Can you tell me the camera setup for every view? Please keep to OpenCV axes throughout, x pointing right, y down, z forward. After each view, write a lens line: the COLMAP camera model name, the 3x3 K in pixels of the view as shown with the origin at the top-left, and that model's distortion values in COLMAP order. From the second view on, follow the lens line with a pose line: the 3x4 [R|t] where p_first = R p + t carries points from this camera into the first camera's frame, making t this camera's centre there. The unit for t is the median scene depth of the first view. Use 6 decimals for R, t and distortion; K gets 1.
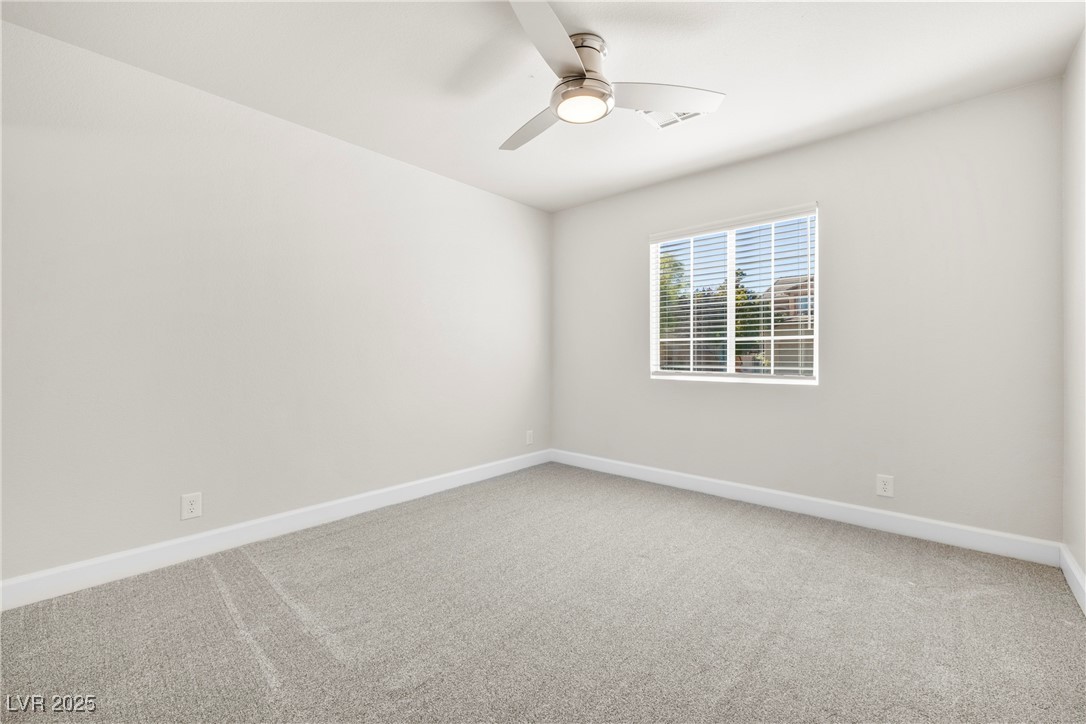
lens RADIAL K [[453.2, 0, 540.2], [0, 453.2, 359.6], [0, 0, 1]] dist [-0.002535, -0.000241]
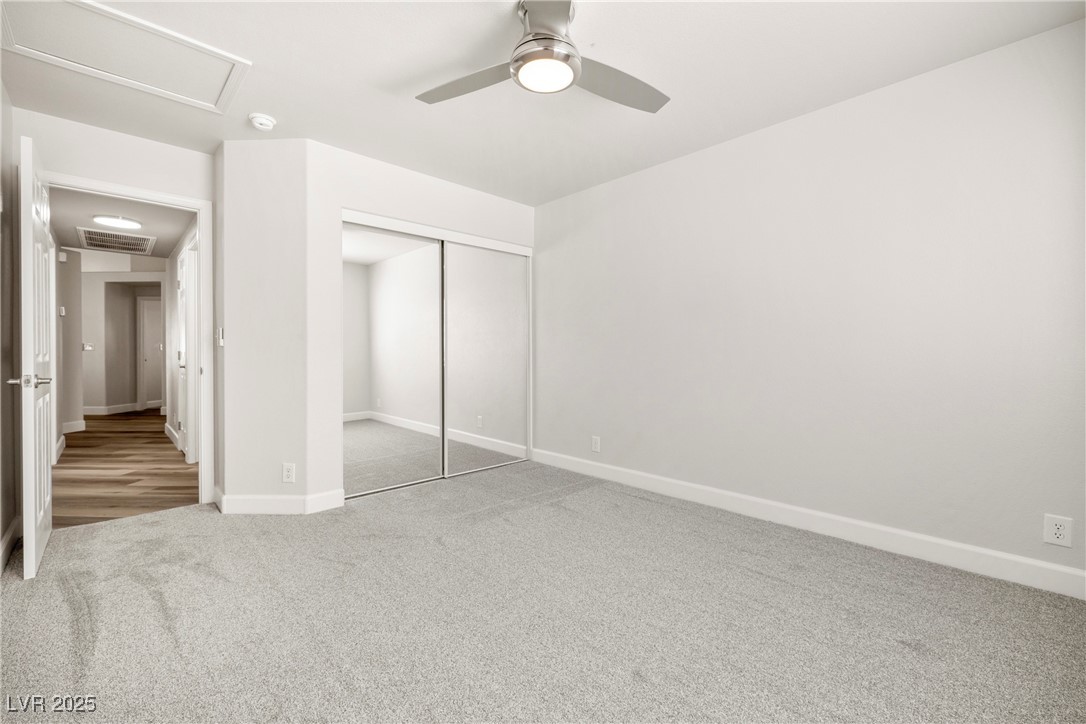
lens RADIAL K [[453.2, 0, 534.7], [0, 453.2, 356.6], [0, 0, 1]] dist [-0.002535, -0.000241]
pose [[-0.091744, 0.016705, -0.995642, 0.713130], [-0.002579, 0.999852, 0.017014, -0.015514], [0.995779, 0.004128, -0.091688, 0.759348]]
